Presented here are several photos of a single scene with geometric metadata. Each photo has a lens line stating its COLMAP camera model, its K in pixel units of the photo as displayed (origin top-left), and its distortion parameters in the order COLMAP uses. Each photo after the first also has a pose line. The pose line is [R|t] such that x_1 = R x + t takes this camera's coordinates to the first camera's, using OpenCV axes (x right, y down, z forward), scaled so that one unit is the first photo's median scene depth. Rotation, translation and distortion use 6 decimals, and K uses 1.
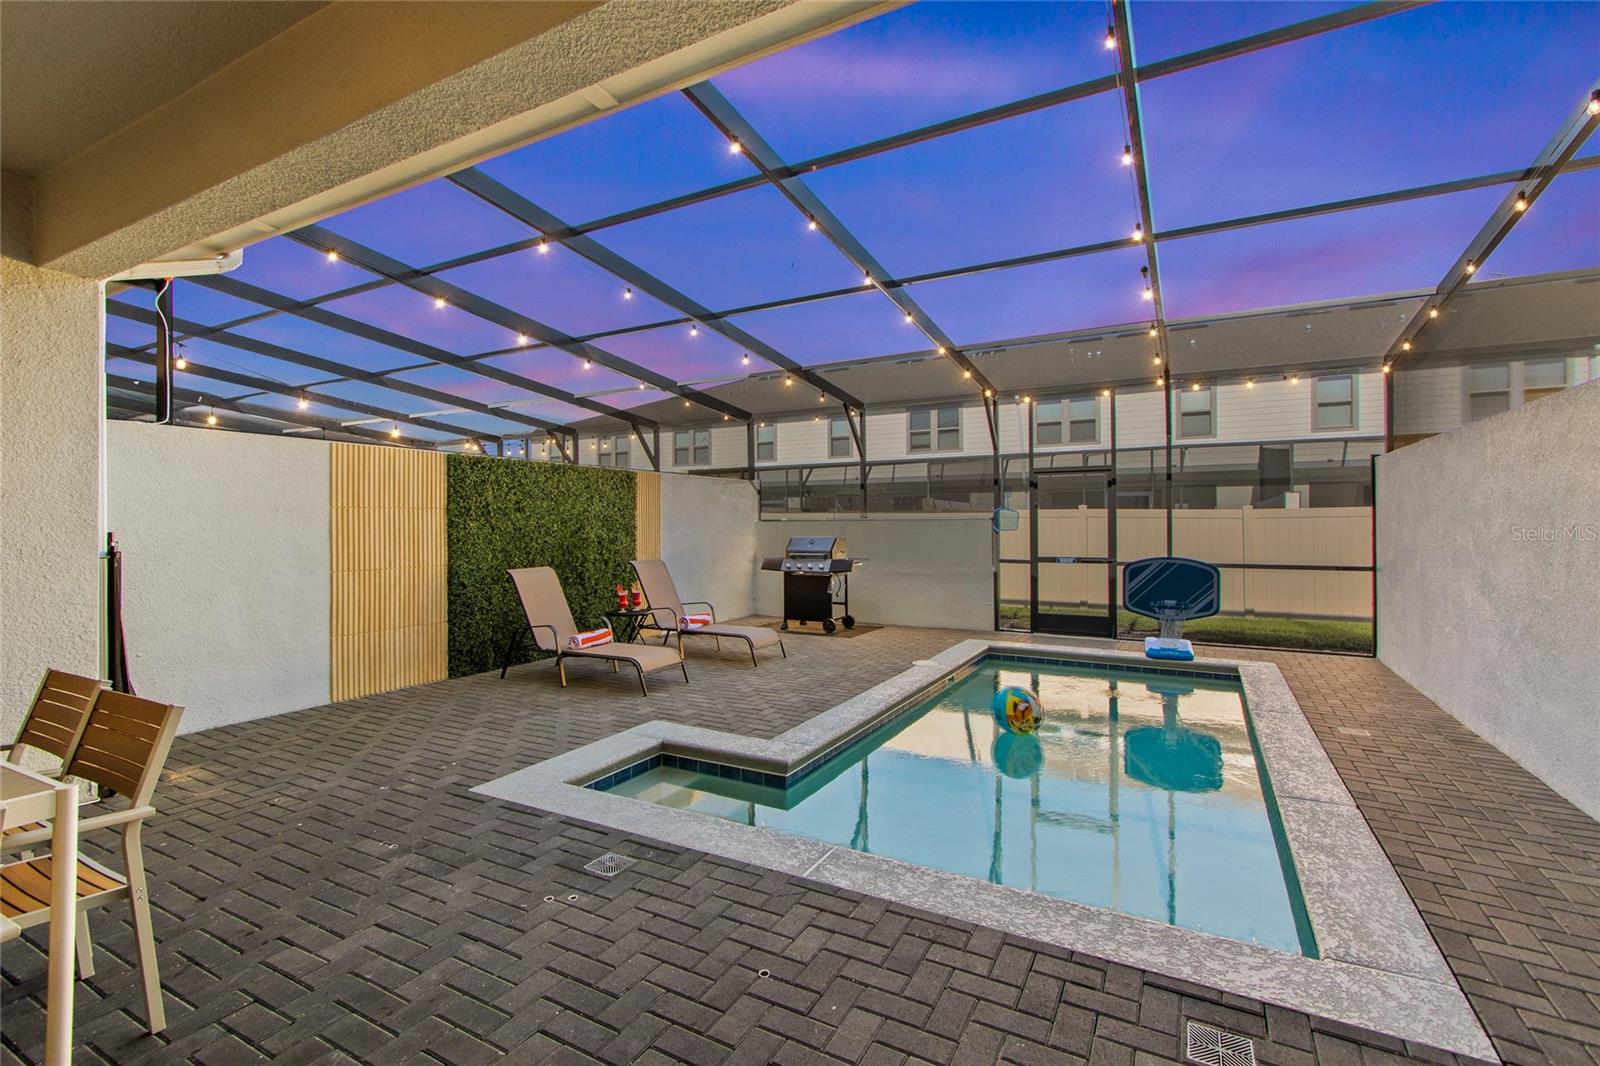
lens RADIAL K [[723.8, 0, 792.5], [0, 723.8, 528.0], [0, 0, 1]] dist [0.011295, -0.003380]
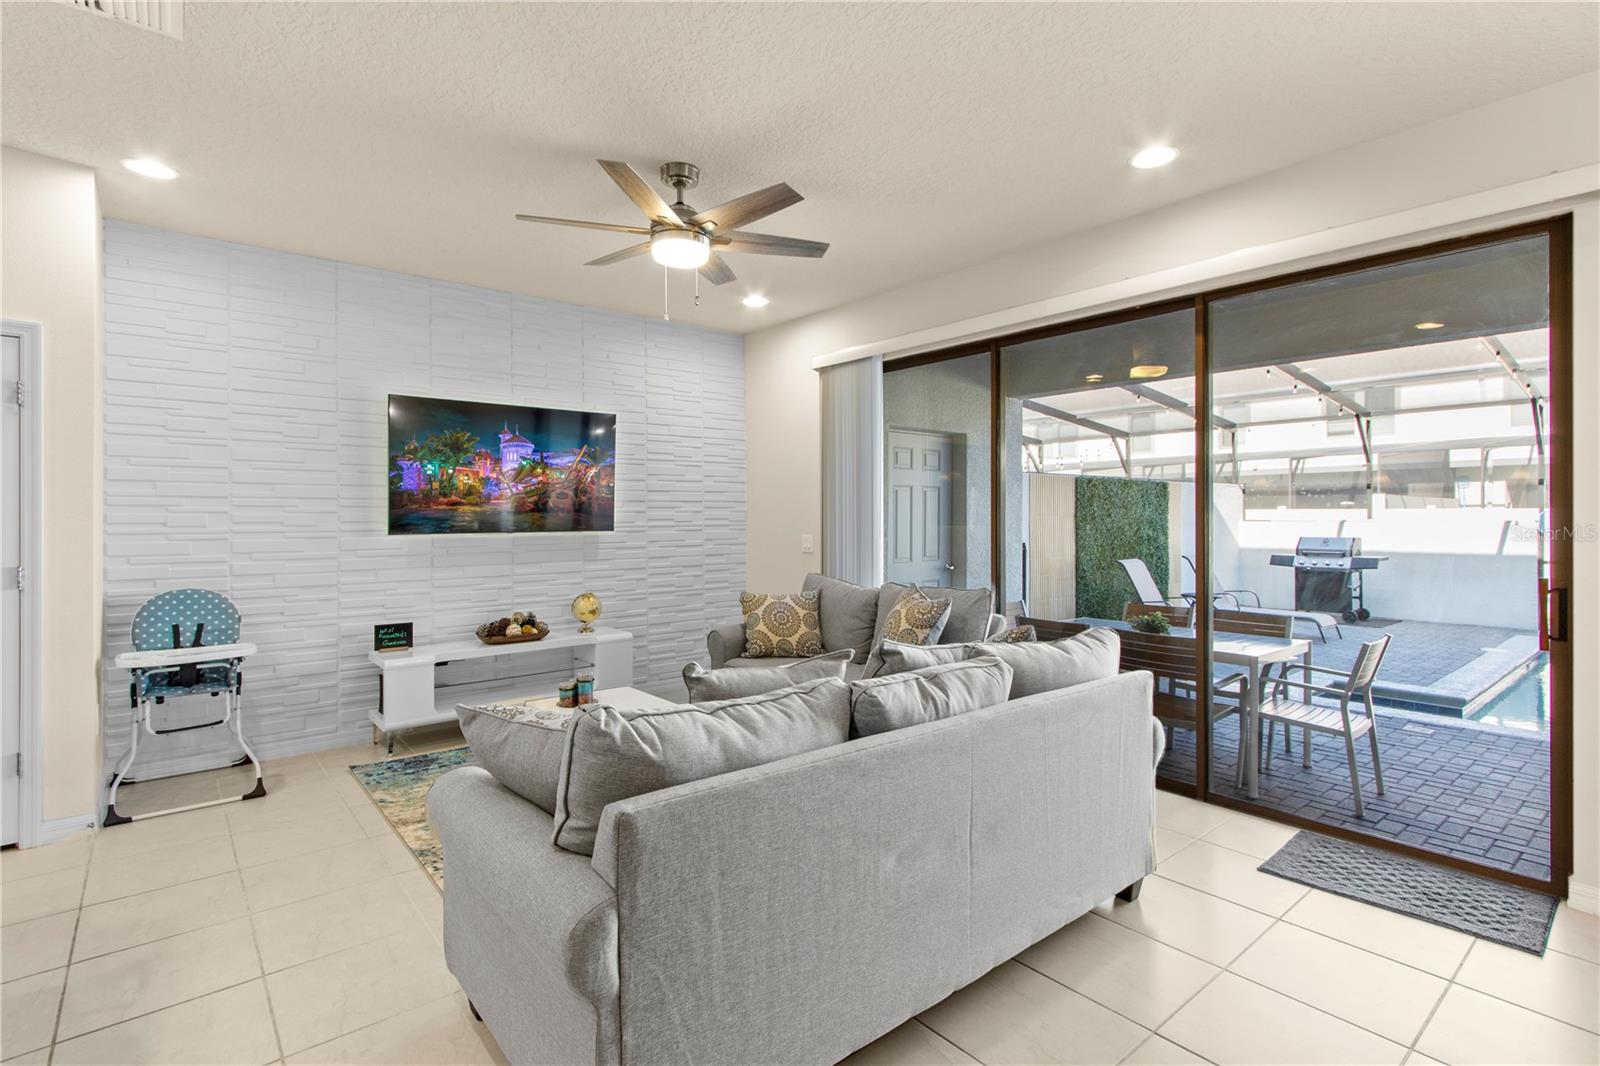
lens RADIAL K [[761.7, 0, 784.0], [0, 761.7, 517.5], [0, 0, 1]] dist [0.008068, -0.001831]
pose [[0.932764, 0.006262, -0.360433, -0.340683], [-0.005308, 0.999979, 0.003638, -0.018619], [0.360448, -0.001481, 0.932778, -0.424092]]
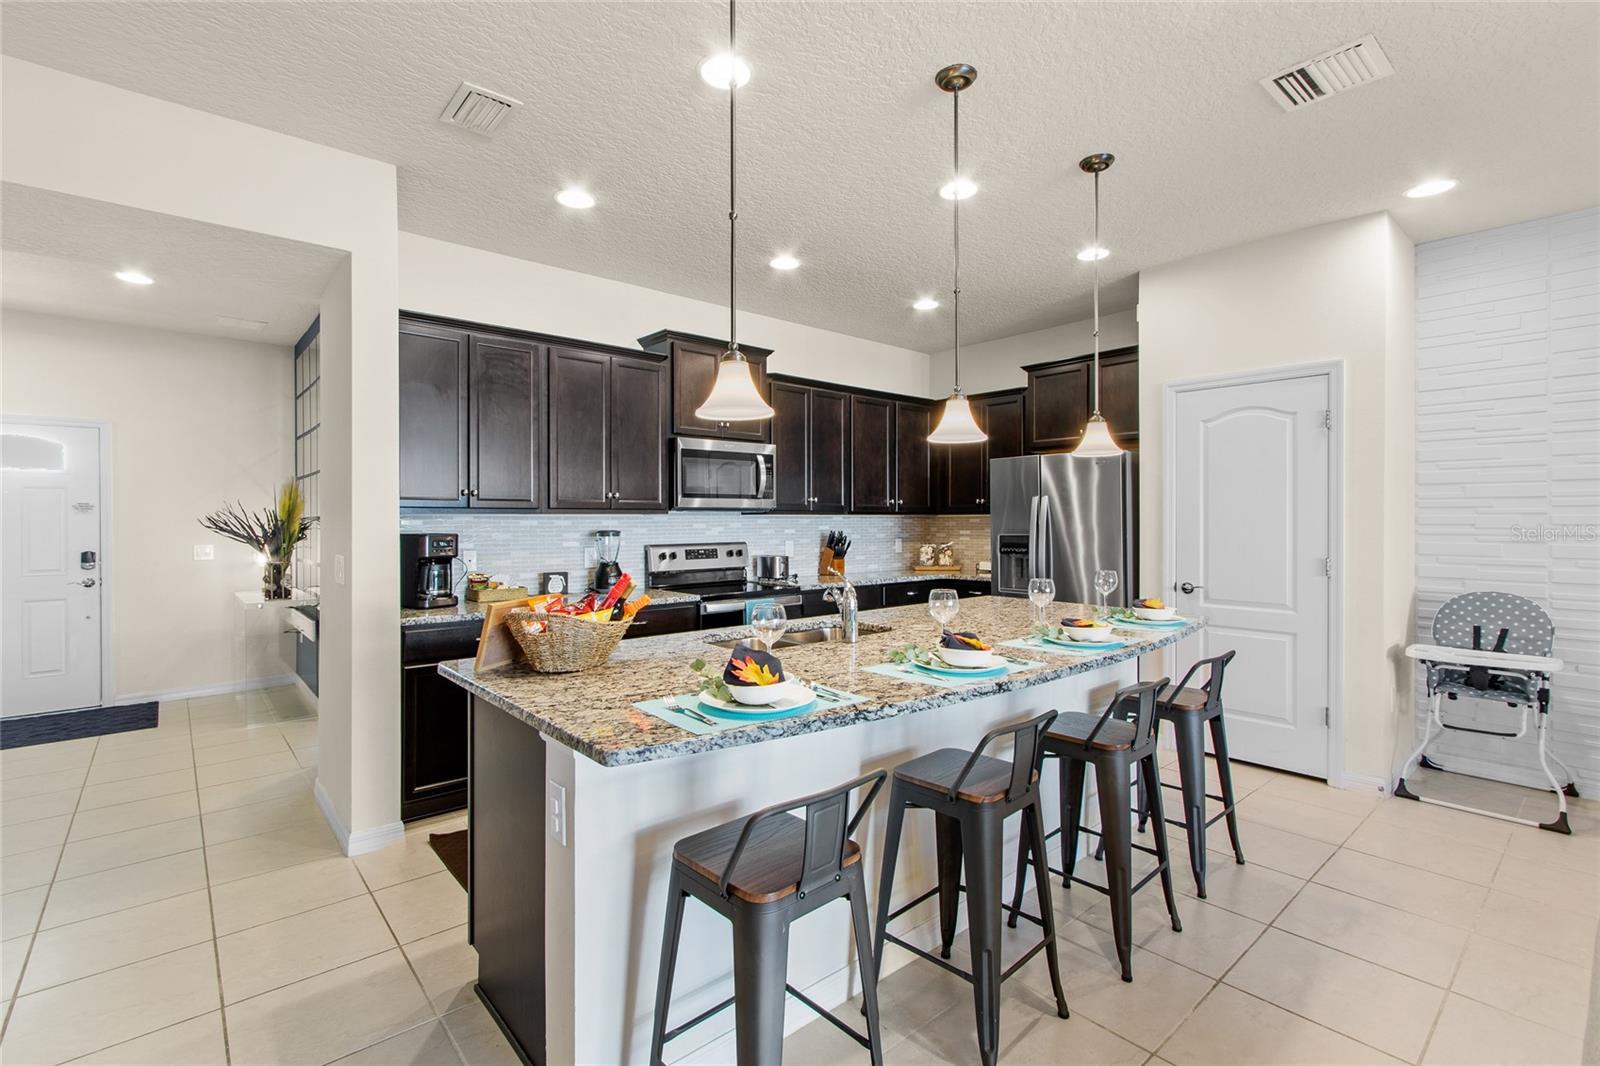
lens RADIAL K [[723.8, 0, 799.7], [0, 723.8, 525.2], [0, 0, 1]] dist [0.011295, -0.003380]
pose [[-0.333670, 0.015105, -0.942569, -0.304457], [0.005506, 0.999886, 0.014074, -0.019401], [0.942674, -0.000494, -0.333715, -0.371459]]
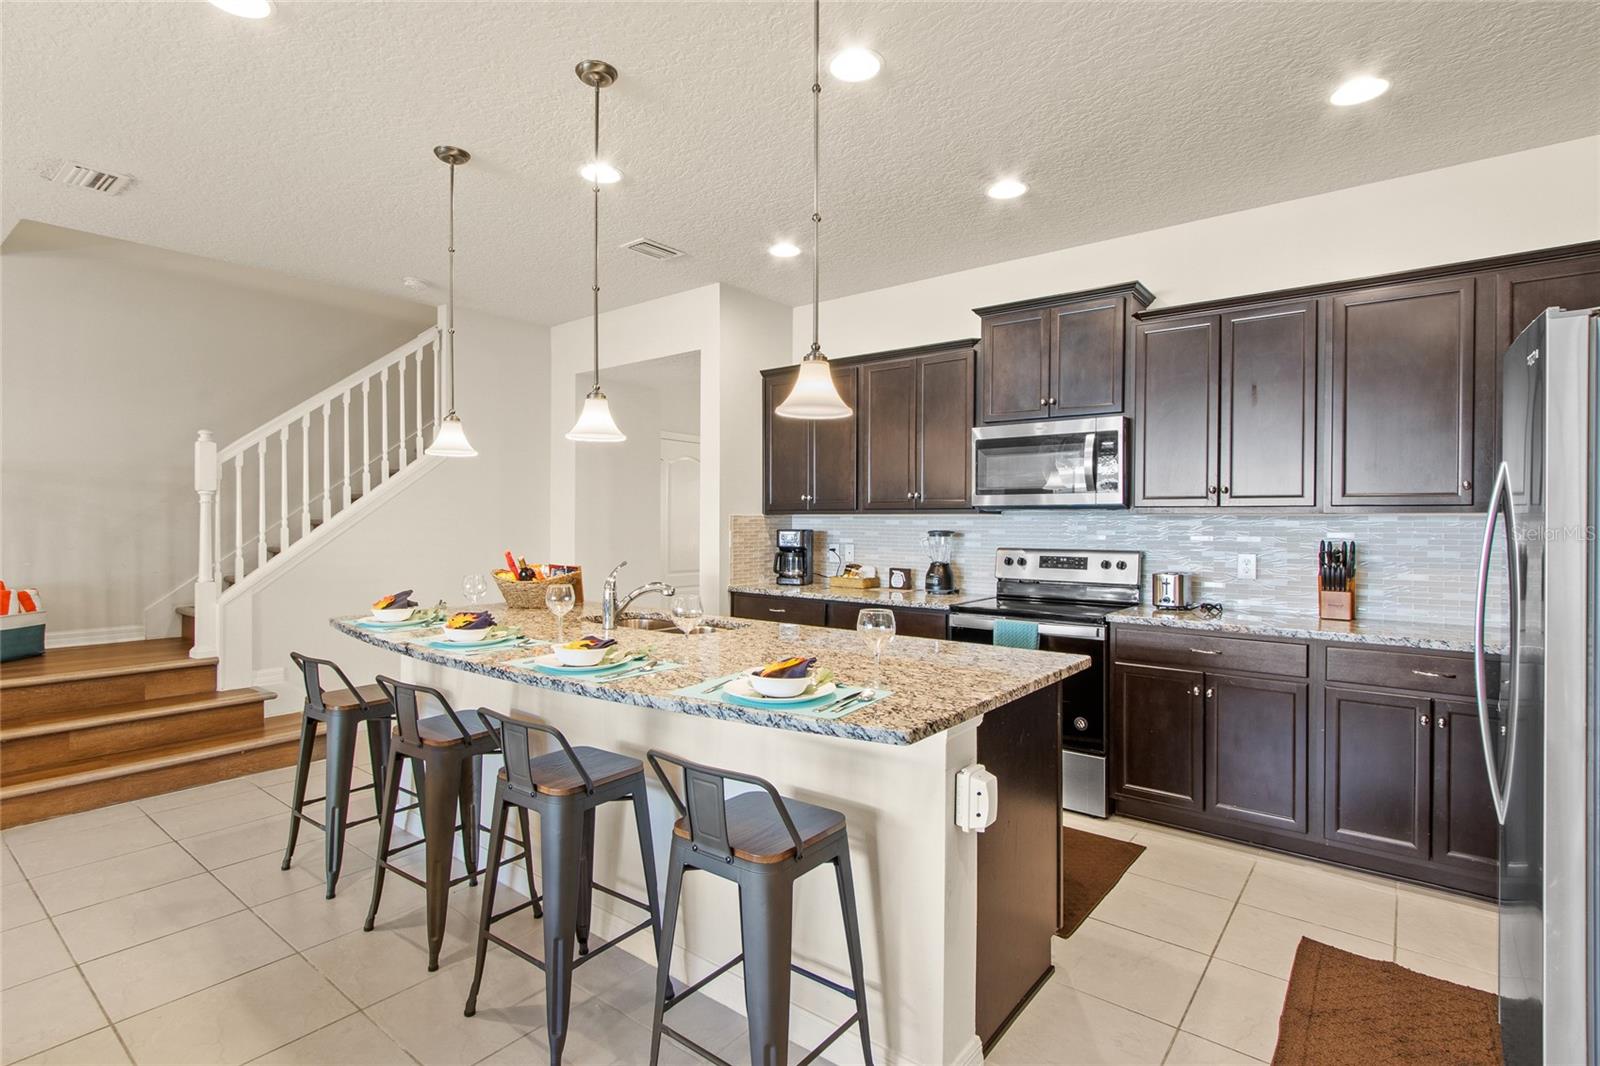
lens RADIAL K [[783.5, 0, 789.6], [0, 783.5, 522.2], [0, 0, 1]] dist [-0.022717, -0.000105]
pose [[-0.989022, 0.002839, 0.147740, -0.676101], [0.003288, 0.999991, 0.002794, -0.017352], [-0.147731, 0.003249, -0.989022, -0.136326]]
